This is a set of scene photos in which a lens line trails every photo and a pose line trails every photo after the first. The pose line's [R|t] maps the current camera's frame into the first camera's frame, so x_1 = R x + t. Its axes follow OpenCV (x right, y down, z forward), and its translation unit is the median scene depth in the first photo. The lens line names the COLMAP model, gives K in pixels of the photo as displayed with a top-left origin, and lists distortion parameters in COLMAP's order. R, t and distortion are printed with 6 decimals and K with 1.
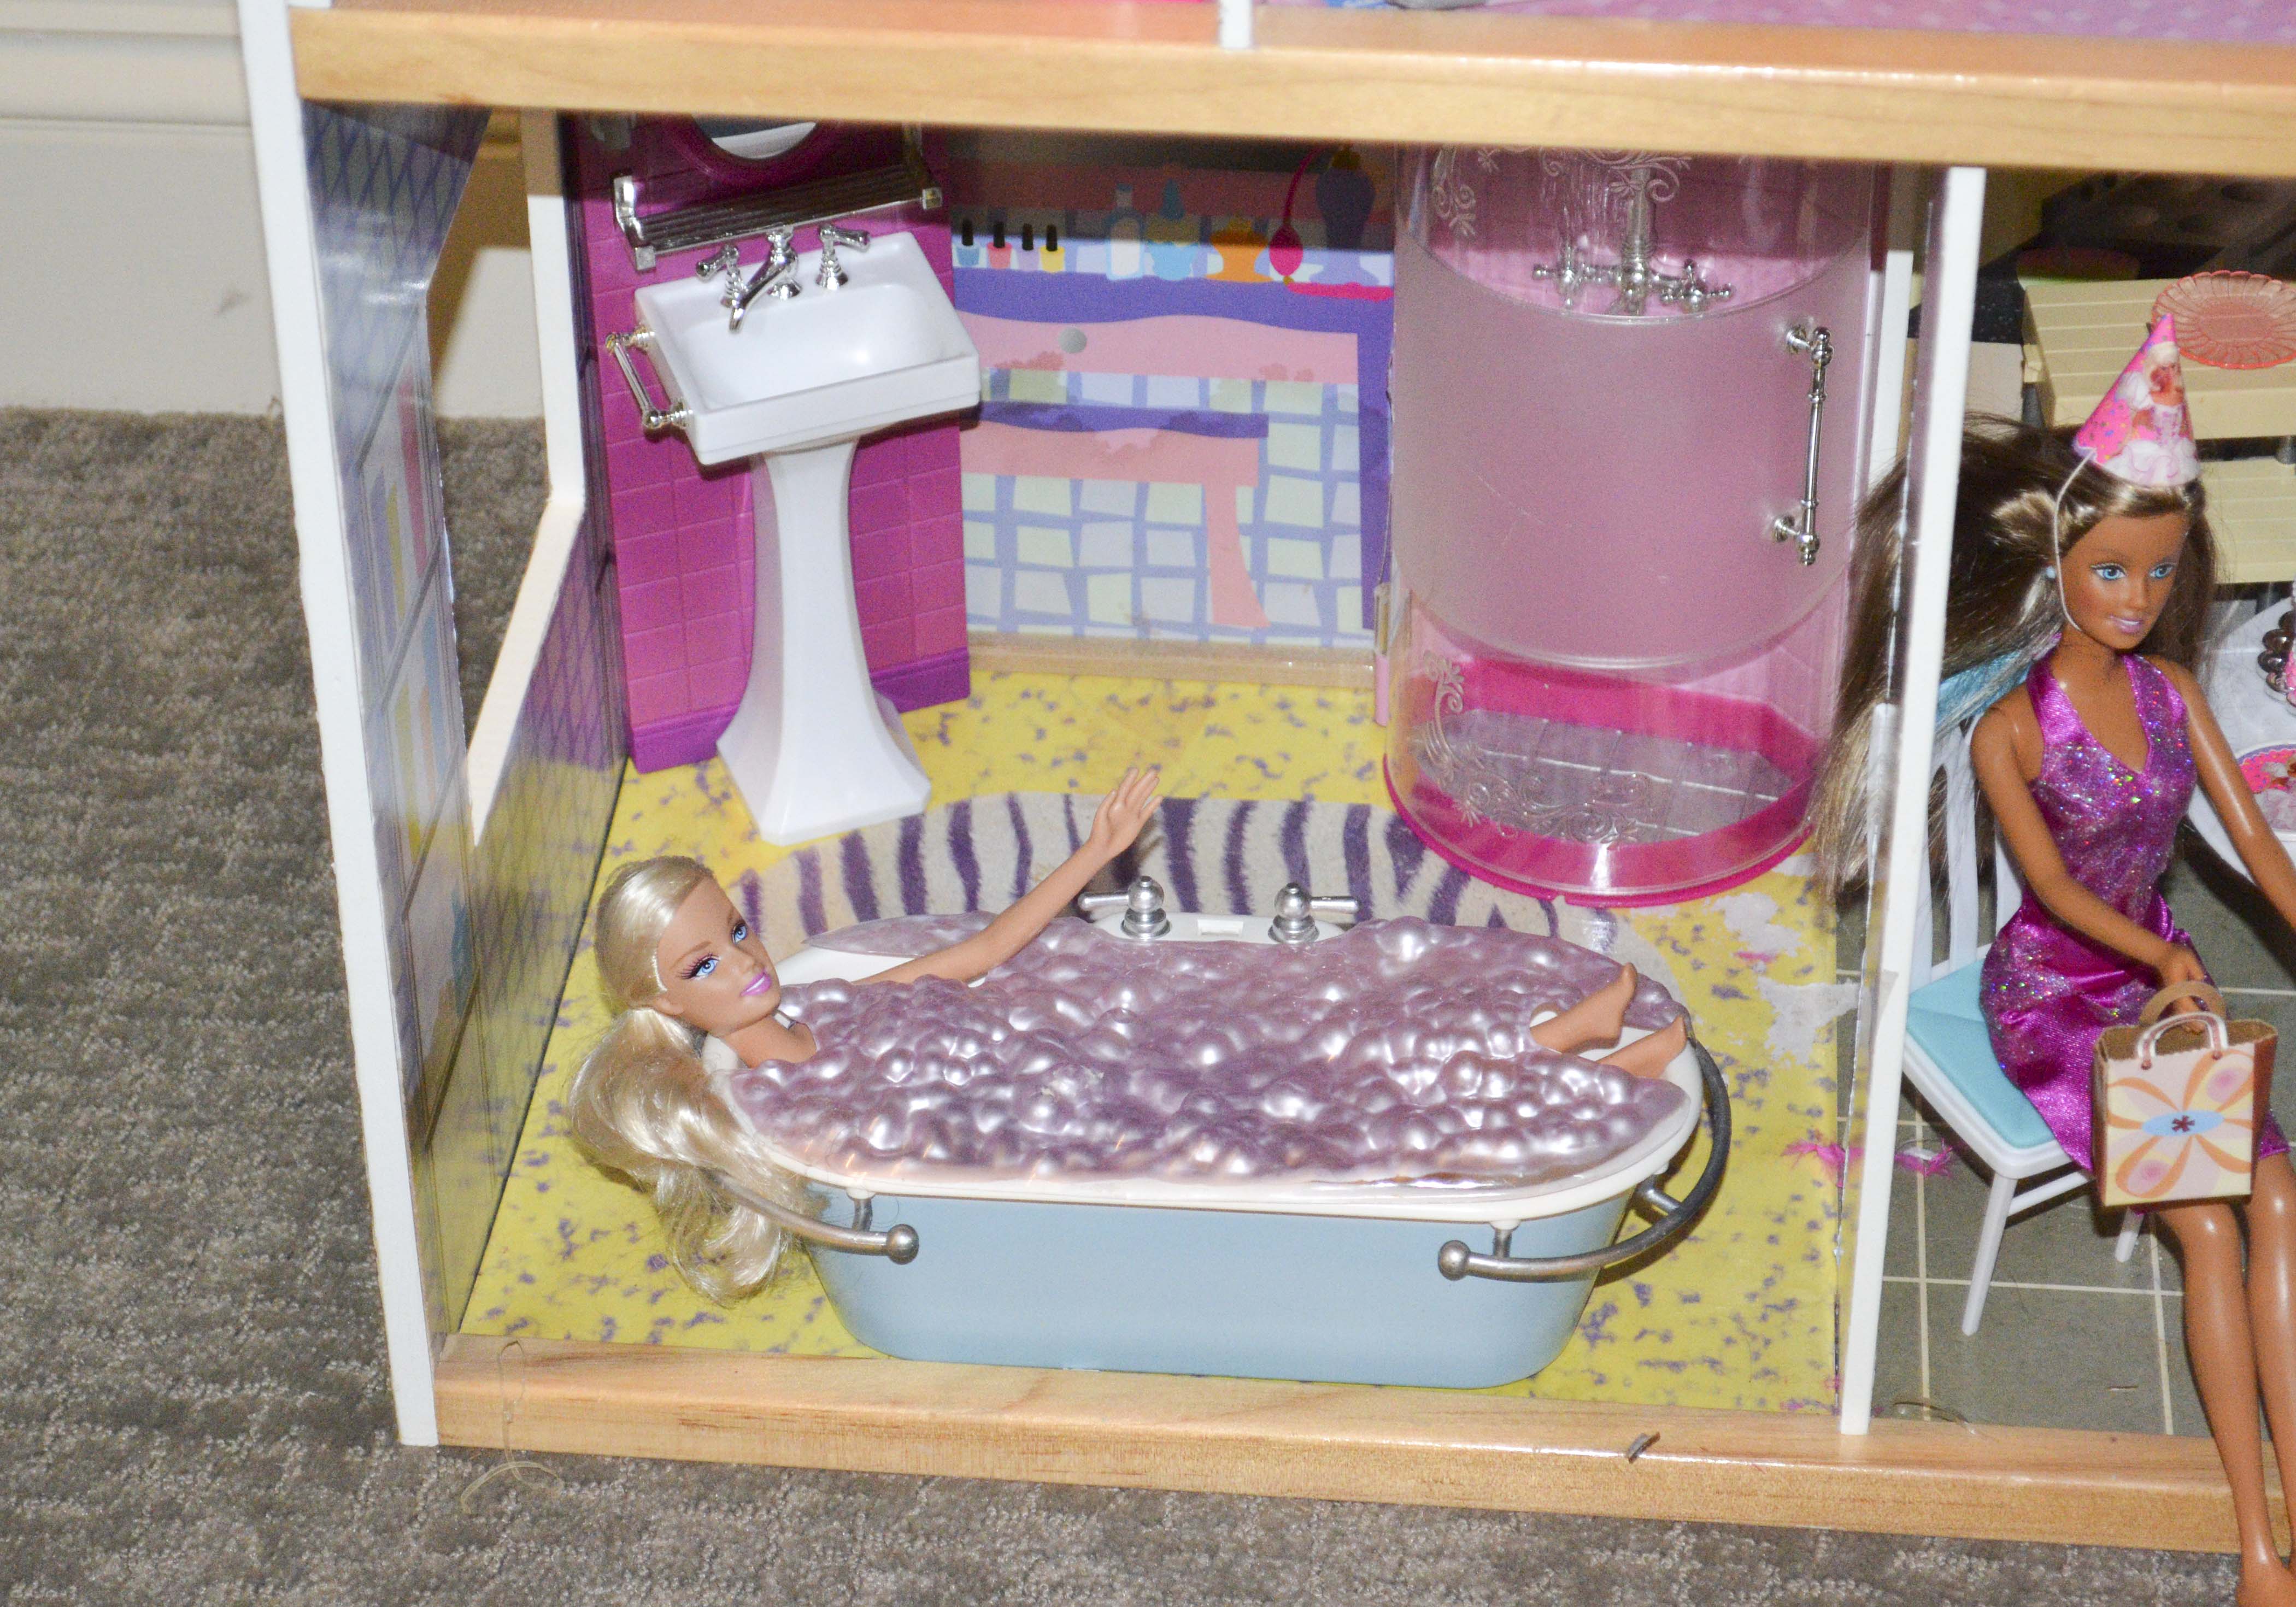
lens RADIAL K [[5599.2, 0, 1148.0], [0, 5599.2, 803.5], [0, 0, 1]] dist [-0.007248, 0.502244]
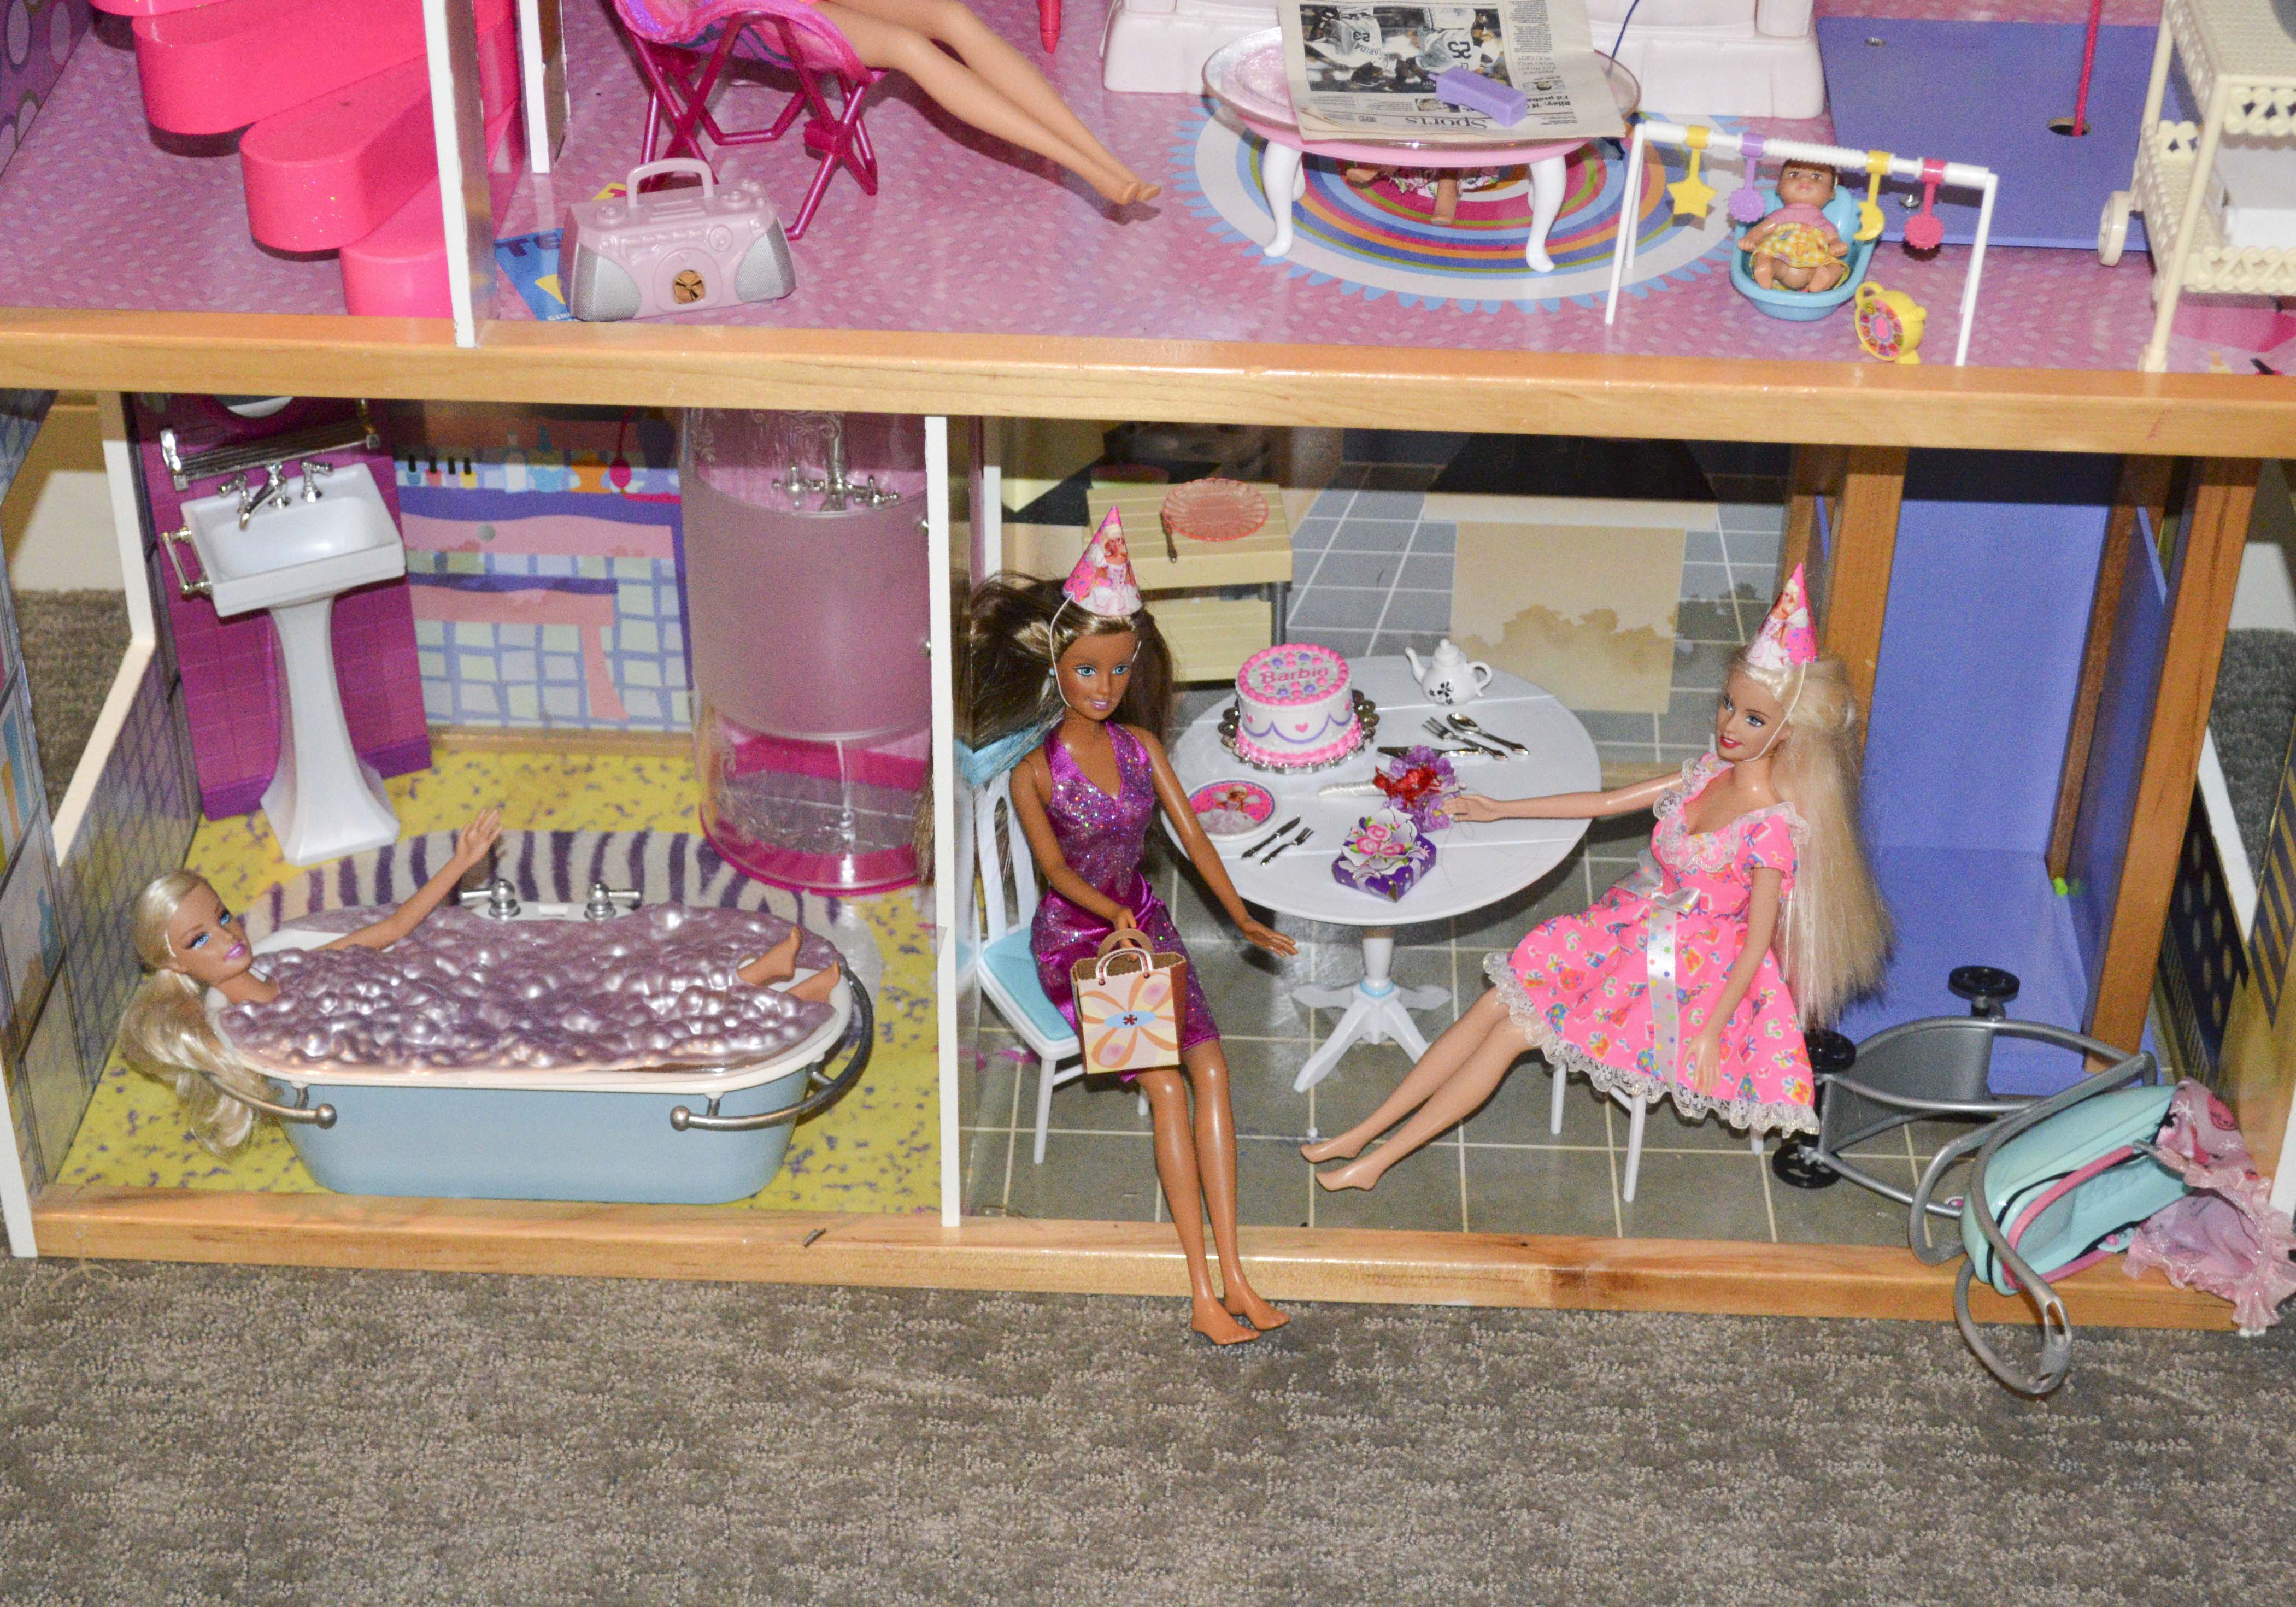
lens RADIAL K [[4078.2, 0, 1148.0], [0, 4078.2, 803.5], [0, 0, 1]] dist [0.013842, -0.126432]
pose [[0.998428, -0.017038, 0.053404, 0.120584], [0.017872, 0.999725, -0.015172, 0.012935], [-0.053131, 0.016103, 0.998458, -0.136569]]
